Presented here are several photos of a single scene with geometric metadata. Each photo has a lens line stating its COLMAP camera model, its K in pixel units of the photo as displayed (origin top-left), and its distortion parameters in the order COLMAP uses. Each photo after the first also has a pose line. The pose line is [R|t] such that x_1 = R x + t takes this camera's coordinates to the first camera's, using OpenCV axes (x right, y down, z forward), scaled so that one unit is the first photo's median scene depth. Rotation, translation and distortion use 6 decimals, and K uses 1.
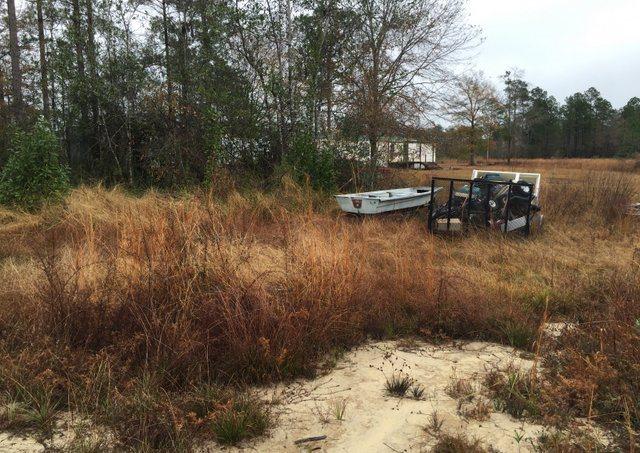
lens RADIAL K [[547.4, 0, 319.7], [0, 547.4, 236.8], [0, 0, 1]] dist [0.086274, -0.130362]
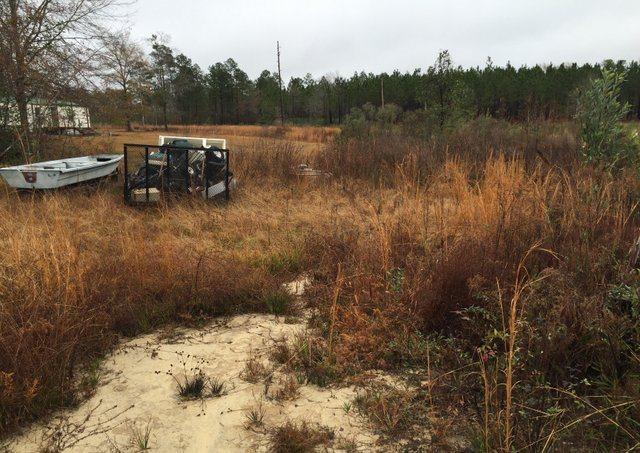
lens RADIAL K [[547.4, 0, 319.7], [0, 547.4, 236.8], [0, 0, 1]] dist [0.086274, -0.130362]
pose [[0.823439, -0.113655, 0.555905, -0.030625], [0.080385, 0.993219, 0.083992, -0.004006], [-0.561682, -0.024476, 0.826991, 0.036892]]
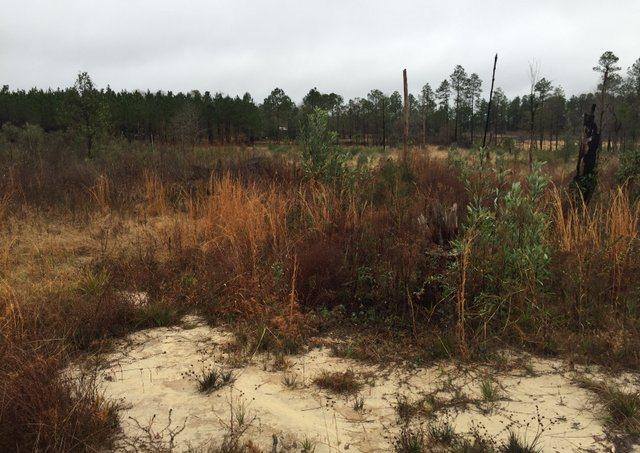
lens RADIAL K [[547.4, 0, 319.7], [0, 547.4, 236.8], [0, 0, 1]] dist [0.086274, -0.130362]
pose [[0.279286, -0.155209, 0.947581, -0.139885], [0.137351, 0.983159, 0.120555, -0.013746], [-0.950333, 0.096482, 0.295901, 0.104157]]
